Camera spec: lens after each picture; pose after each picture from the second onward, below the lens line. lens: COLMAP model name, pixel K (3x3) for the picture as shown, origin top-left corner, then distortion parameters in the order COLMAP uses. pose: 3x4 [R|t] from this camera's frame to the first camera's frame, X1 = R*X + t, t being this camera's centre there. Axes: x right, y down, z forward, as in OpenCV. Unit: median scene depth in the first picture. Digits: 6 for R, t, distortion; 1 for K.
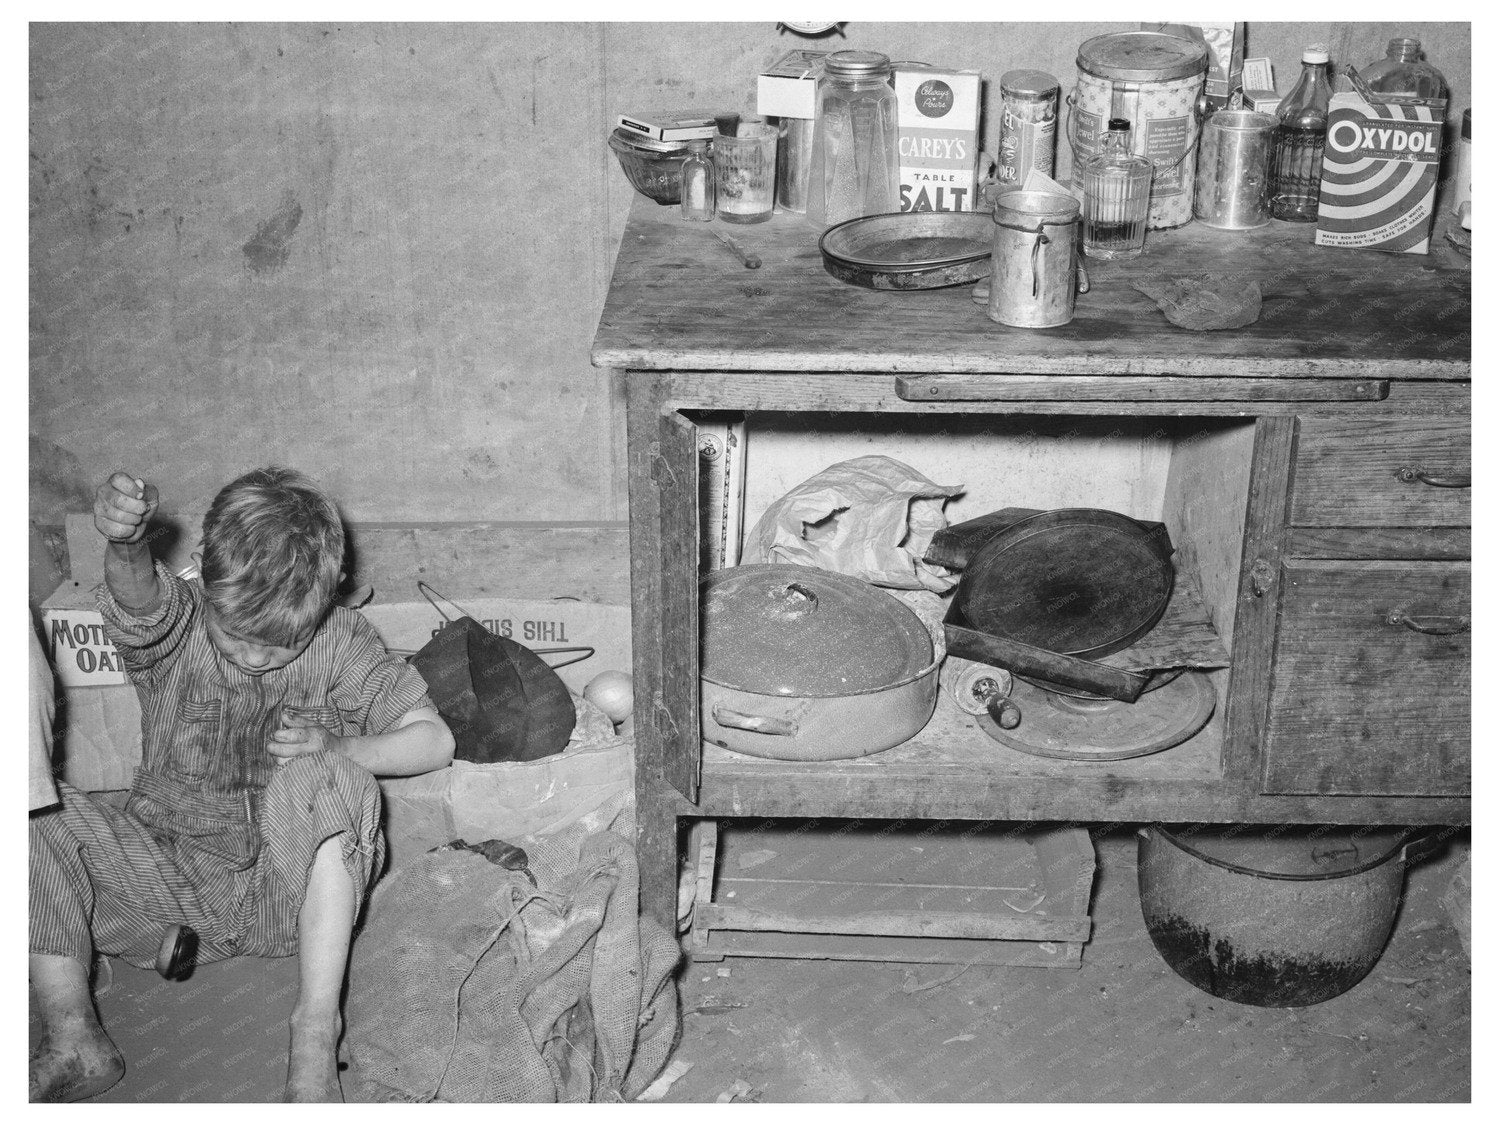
lens RADIAL K [[2293.7, 0, 750.0], [0, 2293.7, 562.5], [0, 0, 1]] dist [0.130472, -0.498595]
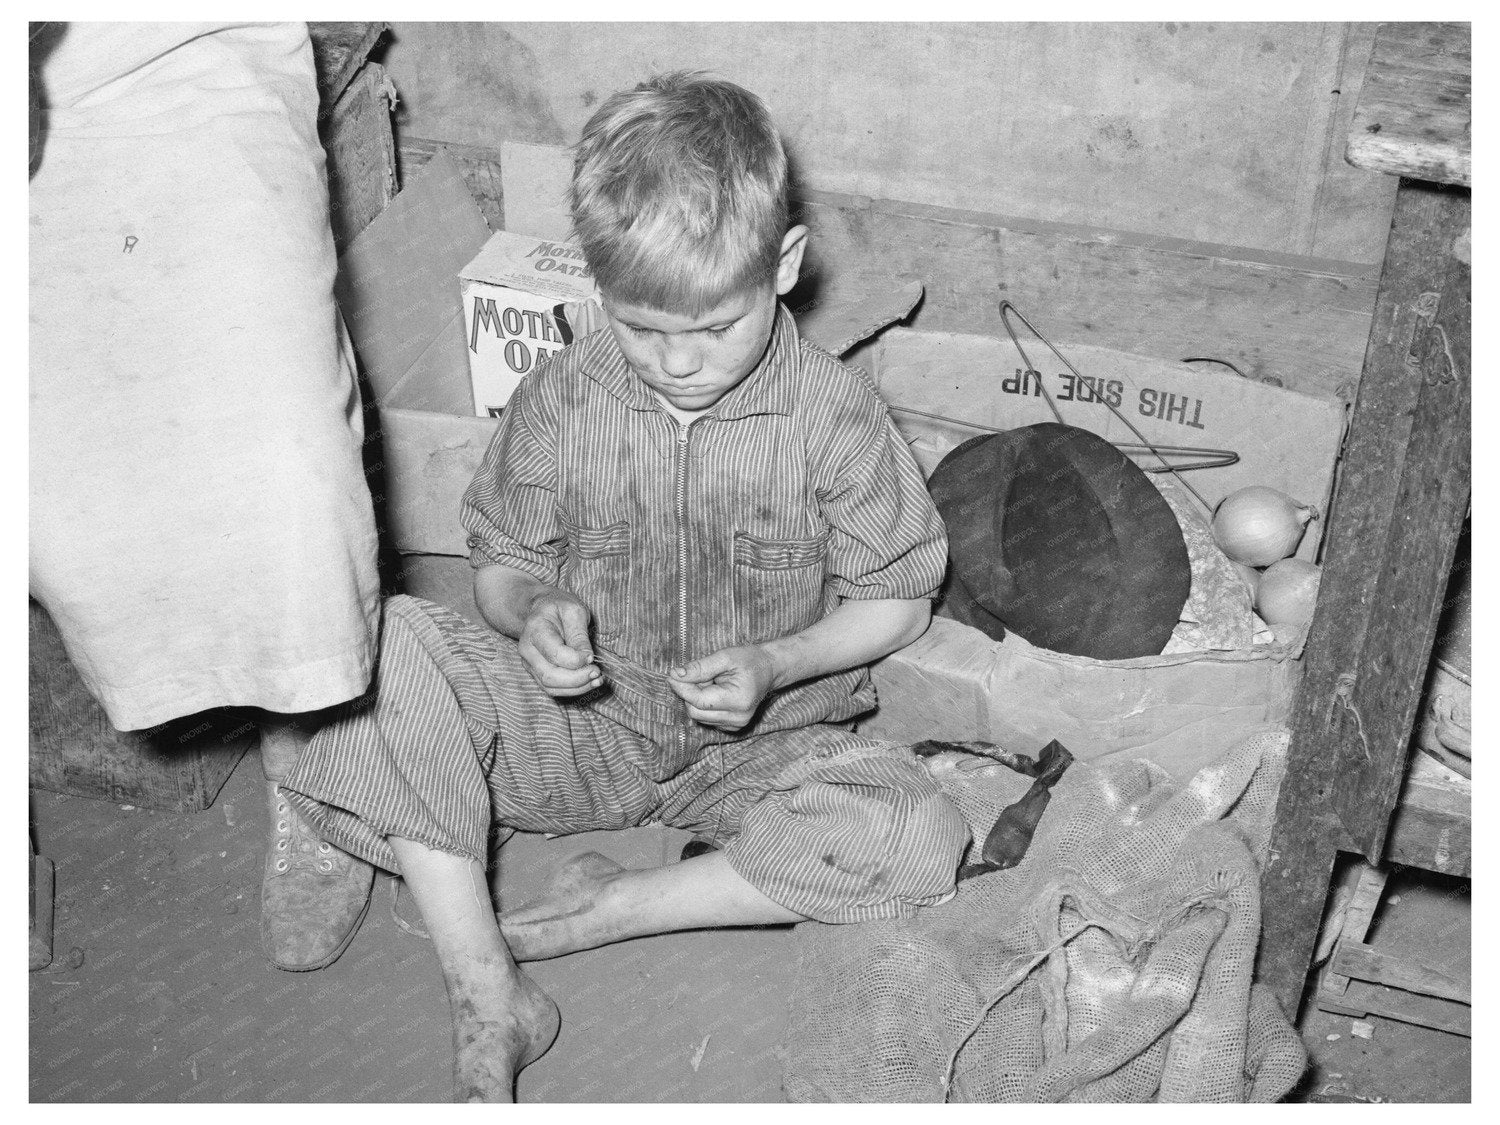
lens RADIAL K [[2293.7, 0, 750.0], [0, 2293.7, 562.5], [0, 0, 1]] dist [0.130472, -0.498595]
pose [[0.959035, 0.180224, -0.218567, -0.052913], [-0.111037, 0.948943, 0.295259, -0.111178], [0.260621, -0.258894, 0.930081, 0.341273]]
